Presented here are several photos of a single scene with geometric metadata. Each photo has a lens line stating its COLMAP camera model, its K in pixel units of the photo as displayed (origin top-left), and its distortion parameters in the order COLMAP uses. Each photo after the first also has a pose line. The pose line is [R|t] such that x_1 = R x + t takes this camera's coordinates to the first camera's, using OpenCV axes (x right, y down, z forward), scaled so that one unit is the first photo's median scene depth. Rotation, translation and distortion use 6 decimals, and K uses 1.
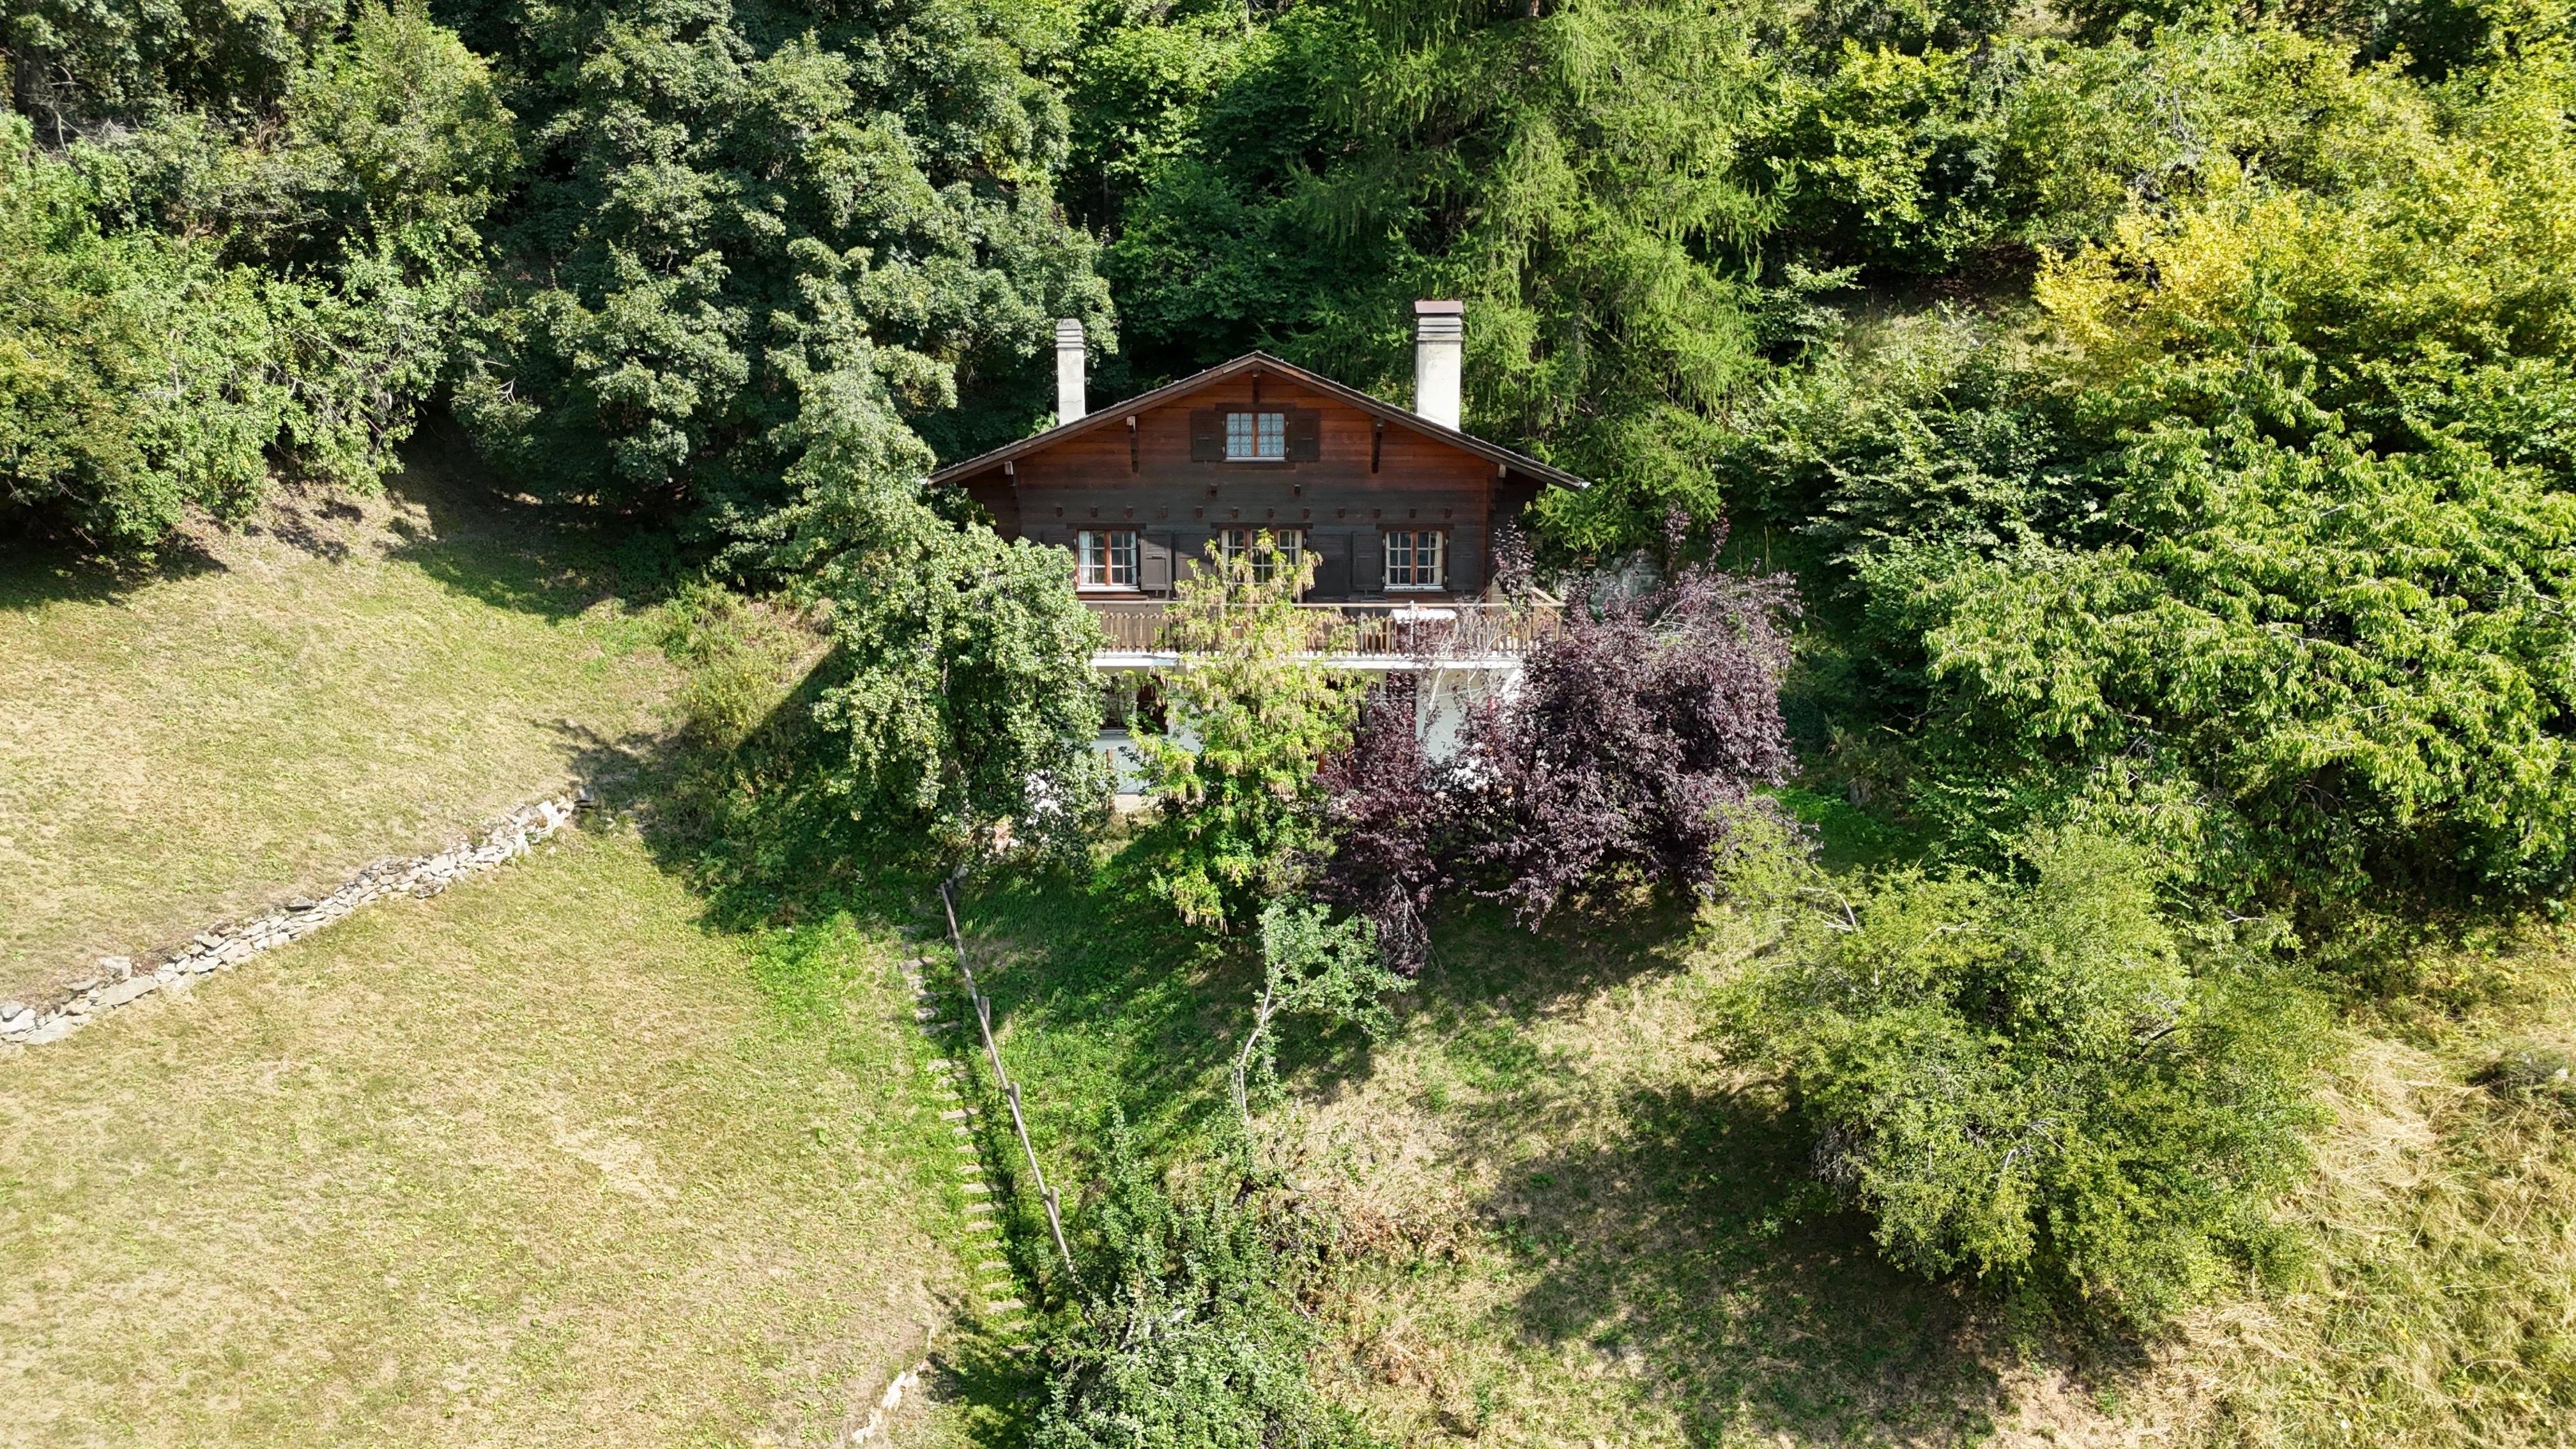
lens RADIAL K [[1921.2, 0, 1287.1], [0, 1921.2, 719.1], [0, 0, 1]] dist [0.079841, -0.068192]
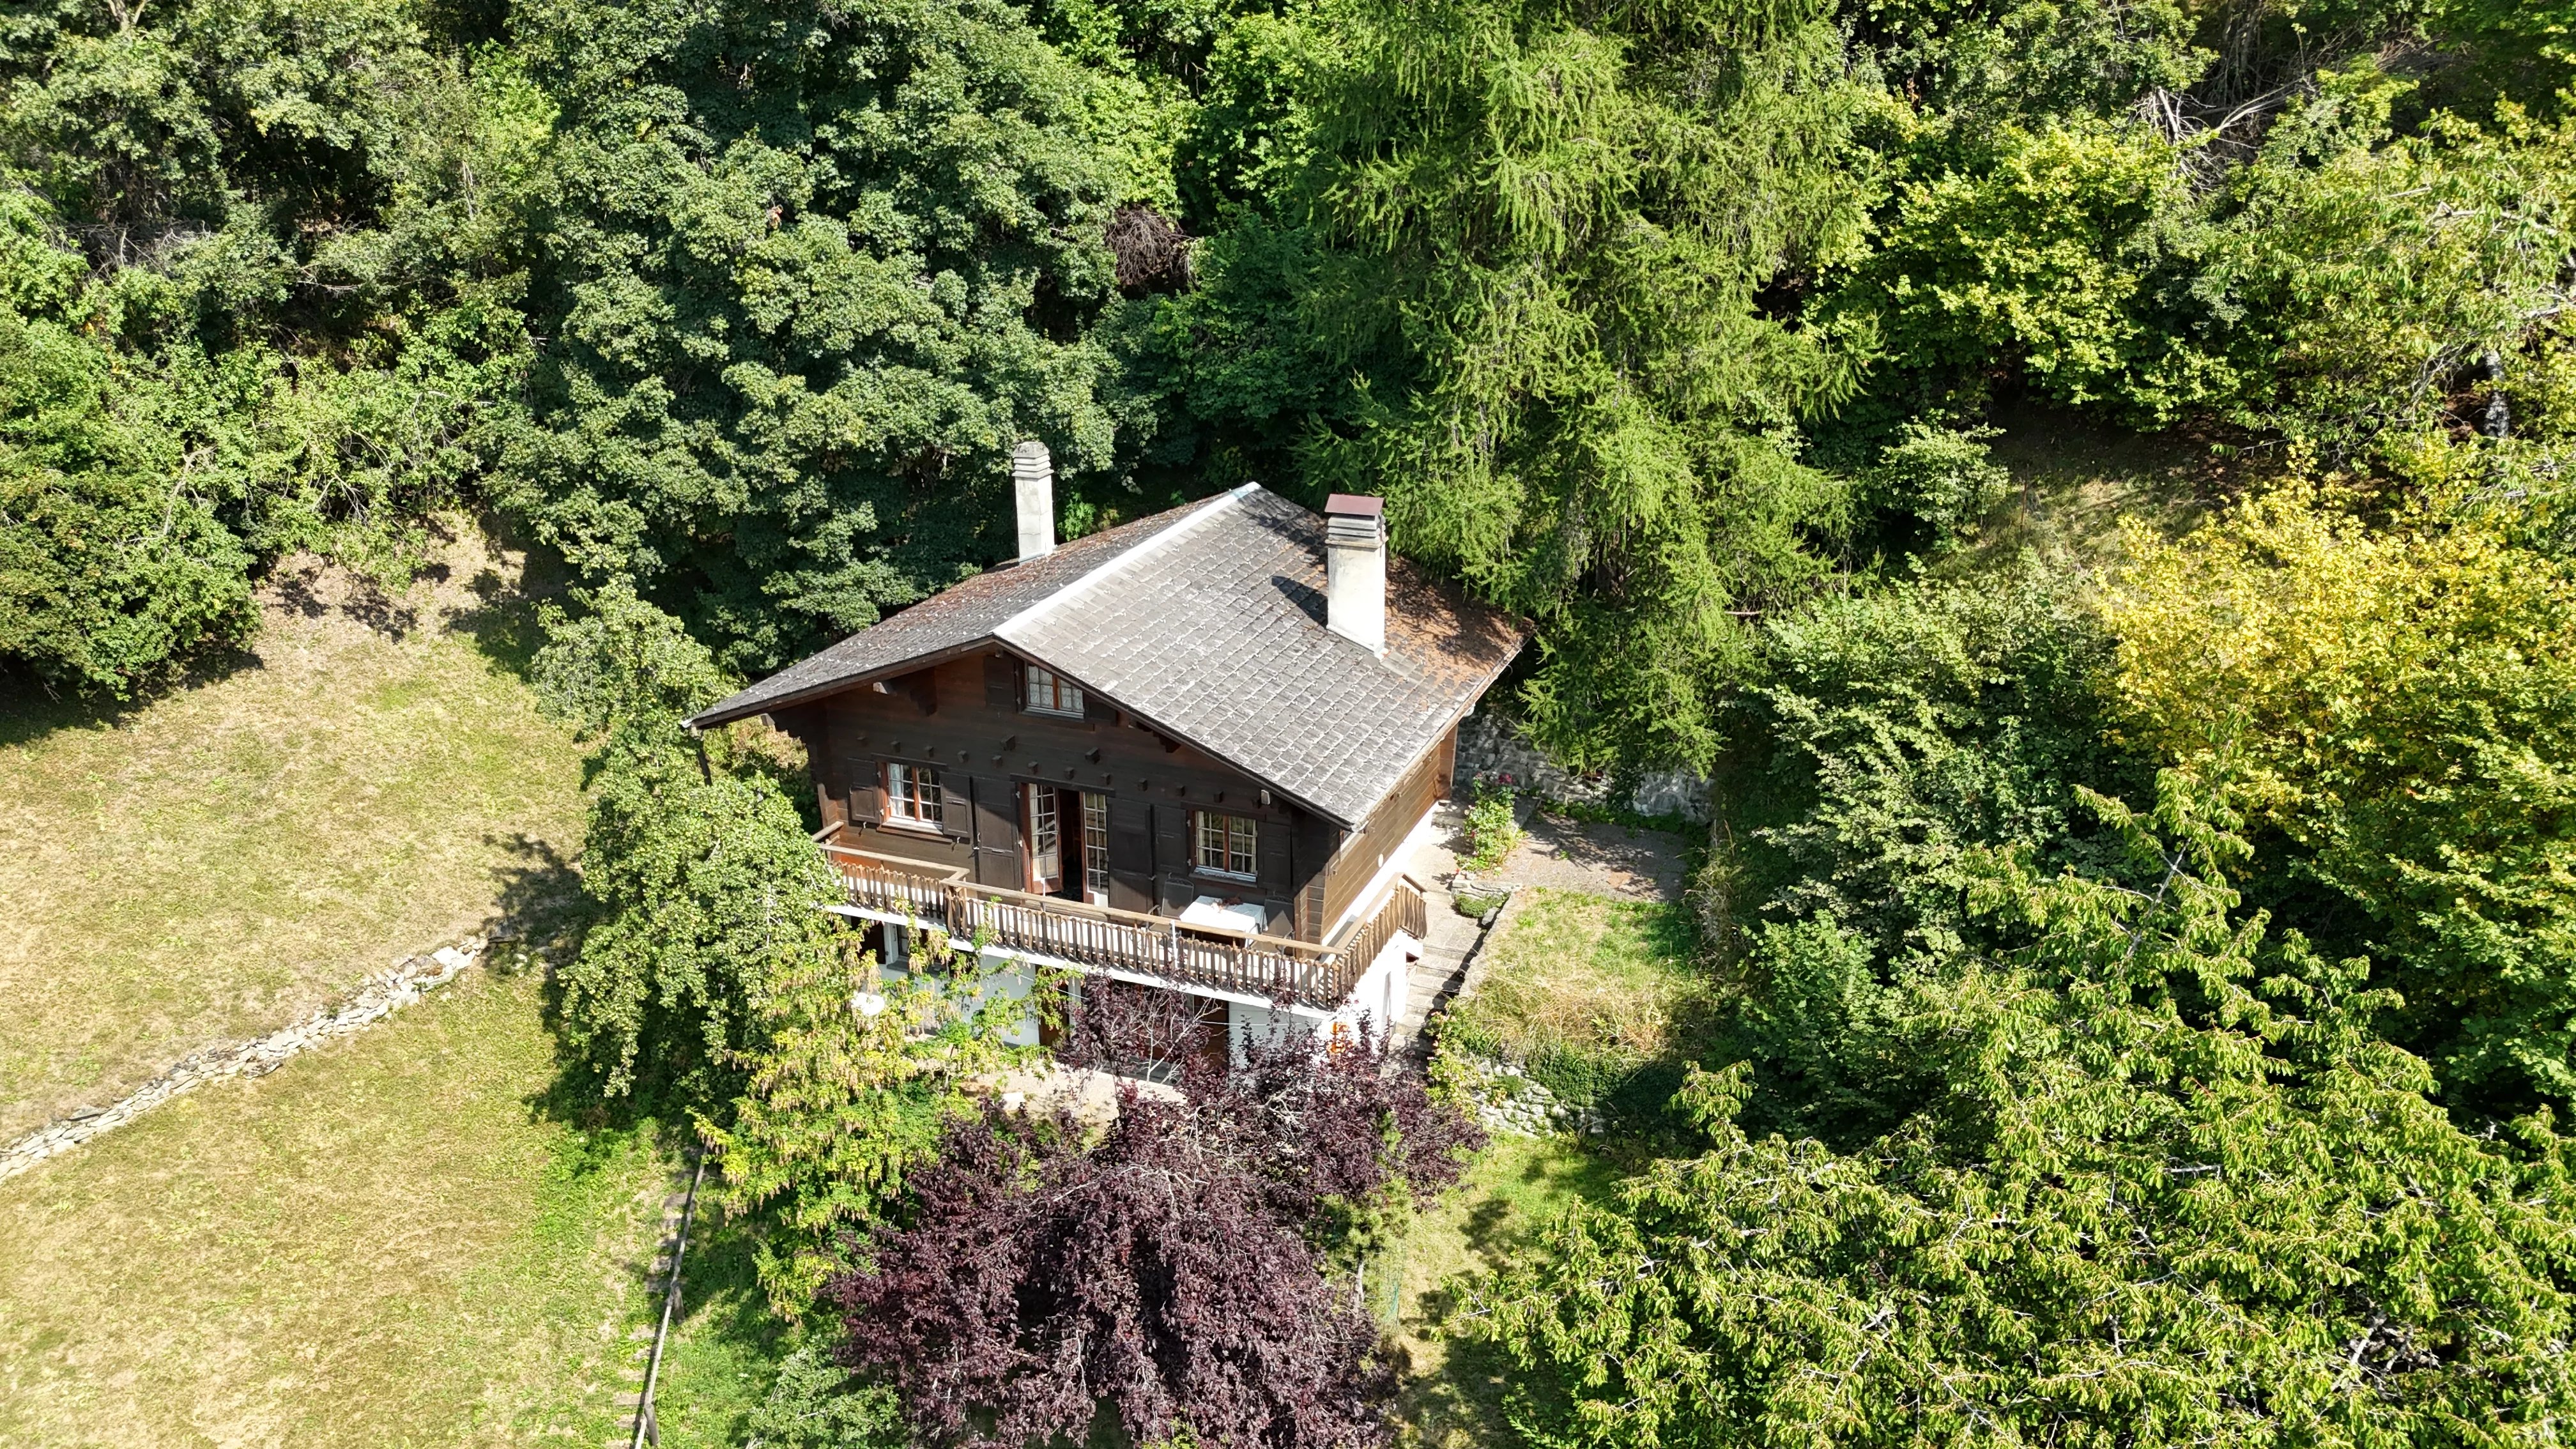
lens RADIAL K [[1896.0, 0, 1288.0], [0, 1896.0, 724.5], [0, 0, 1]] dist [0.078425, -0.076631]
pose [[0.915939, 0.139466, -0.376305, 0.374183], [-0.060729, 0.975042, 0.213554, -0.296571], [0.396696, -0.172750, 0.901548, 0.243233]]
